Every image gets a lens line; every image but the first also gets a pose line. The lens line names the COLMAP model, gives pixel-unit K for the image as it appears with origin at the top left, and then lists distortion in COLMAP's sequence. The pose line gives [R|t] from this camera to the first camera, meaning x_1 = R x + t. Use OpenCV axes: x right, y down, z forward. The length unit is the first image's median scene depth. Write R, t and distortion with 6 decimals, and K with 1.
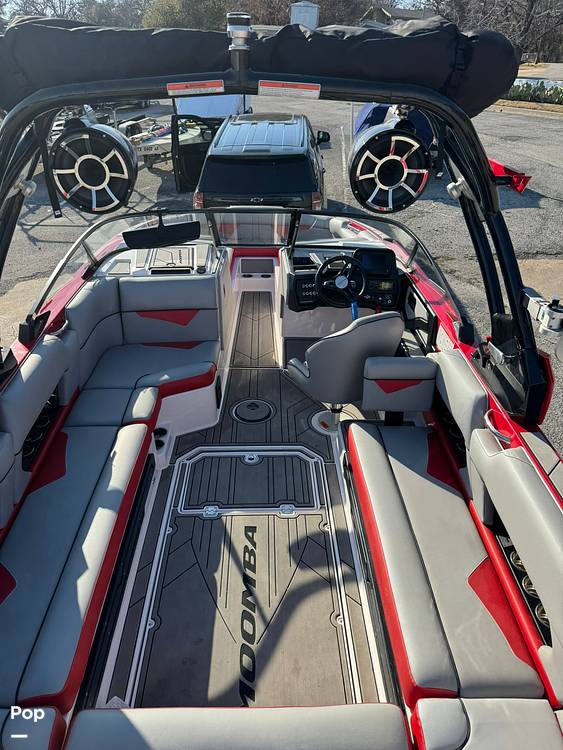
lens RADIAL K [[505.6, 0, 281.8], [0, 505.6, 381.9], [0, 0, 1]] dist [0.086995, -0.135619]
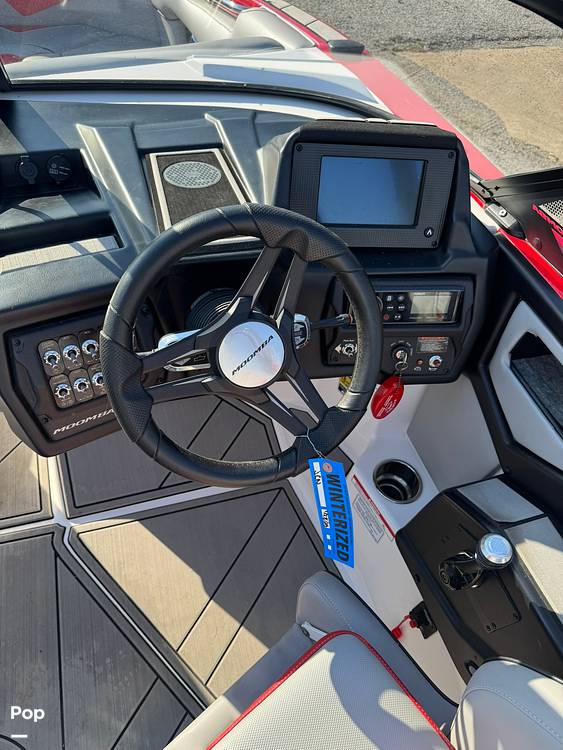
lens RADIAL K [[530.6, 0, 281.5], [0, 530.6, 375.0], [0, 0, 1]] dist [0.058013, -0.103401]
pose [[0.960735, -0.153944, 0.230844, 0.061883], [0.068270, 0.937546, 0.341096, -0.193808], [-0.268937, -0.311944, 0.911243, 0.620781]]
